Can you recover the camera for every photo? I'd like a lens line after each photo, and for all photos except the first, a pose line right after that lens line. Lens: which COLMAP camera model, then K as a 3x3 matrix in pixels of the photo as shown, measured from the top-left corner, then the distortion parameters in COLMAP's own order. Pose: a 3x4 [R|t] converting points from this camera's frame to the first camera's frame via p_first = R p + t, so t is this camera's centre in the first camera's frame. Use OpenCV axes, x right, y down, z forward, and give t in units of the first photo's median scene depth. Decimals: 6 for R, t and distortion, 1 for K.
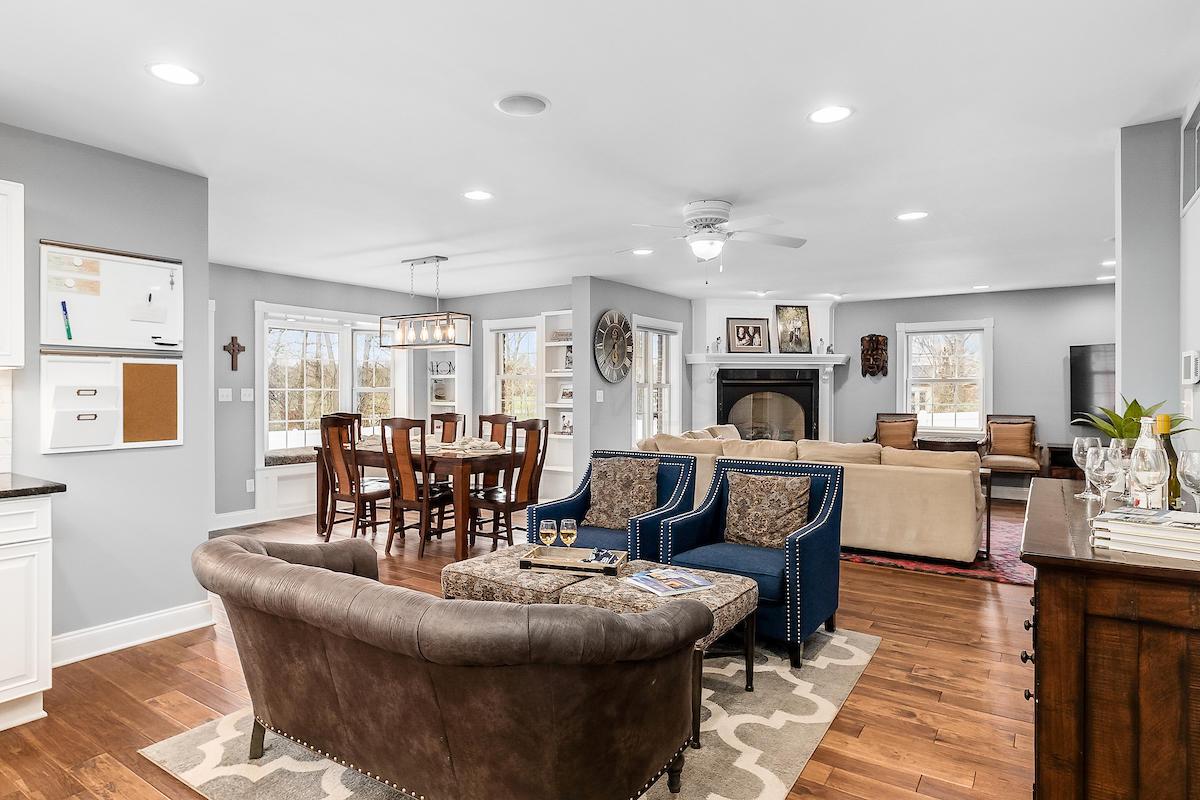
lens RADIAL K [[618.9, 0, 633.6], [0, 618.9, 409.5], [0, 0, 1]] dist [0.003609, 0.000437]
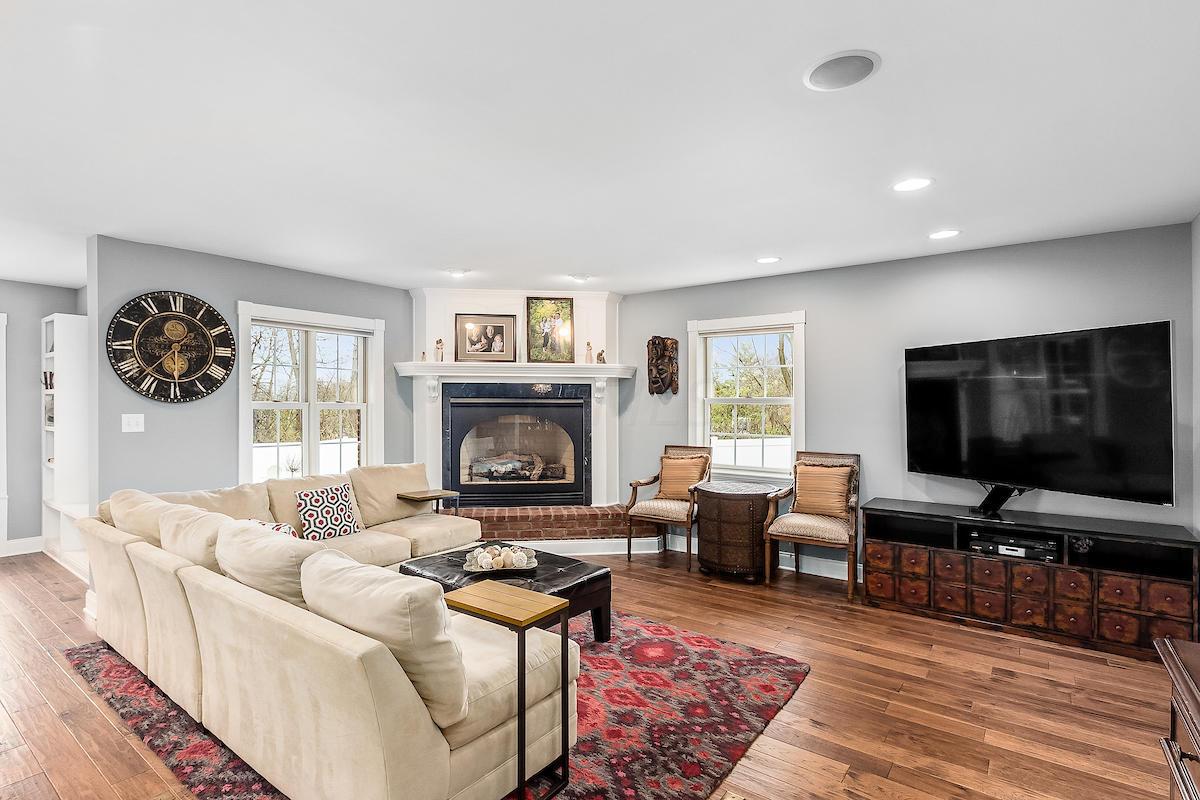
lens RADIAL K [[564.3, 0, 598.5], [0, 564.3, 406.2], [0, 0, 1]] dist [0.001238, -0.000405]
pose [[0.998359, 0.006270, -0.056919, 0.362190], [-0.008038, 0.999490, -0.030891, -0.018833], [0.056696, 0.031298, 0.997901, 0.341989]]
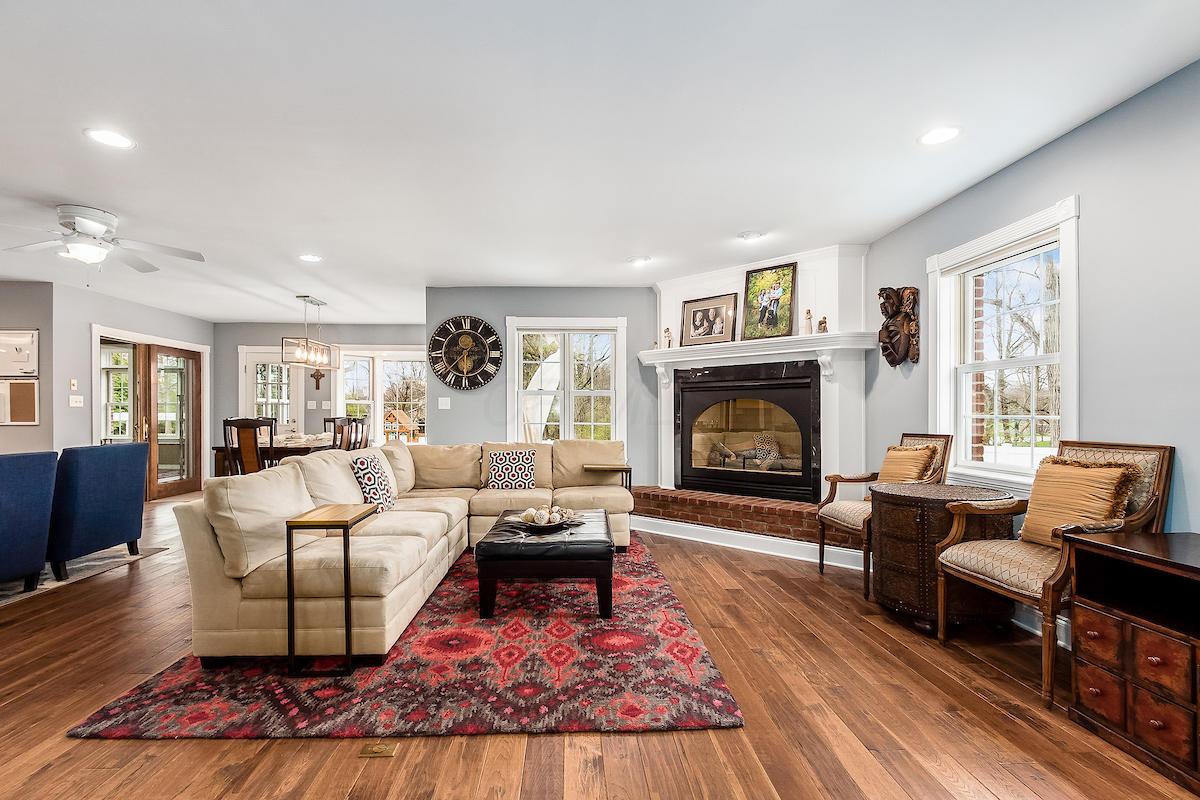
lens RADIAL K [[543.8, 0, 598.9], [0, 543.8, 421.9], [0, 0, 1]] dist [0.001735, -0.004296]
pose [[0.603103, 0.012013, -0.797573, 0.627905], [-0.024731, 0.999688, -0.003643, 0.004767], [0.797280, 0.021922, 0.603211, 0.517695]]
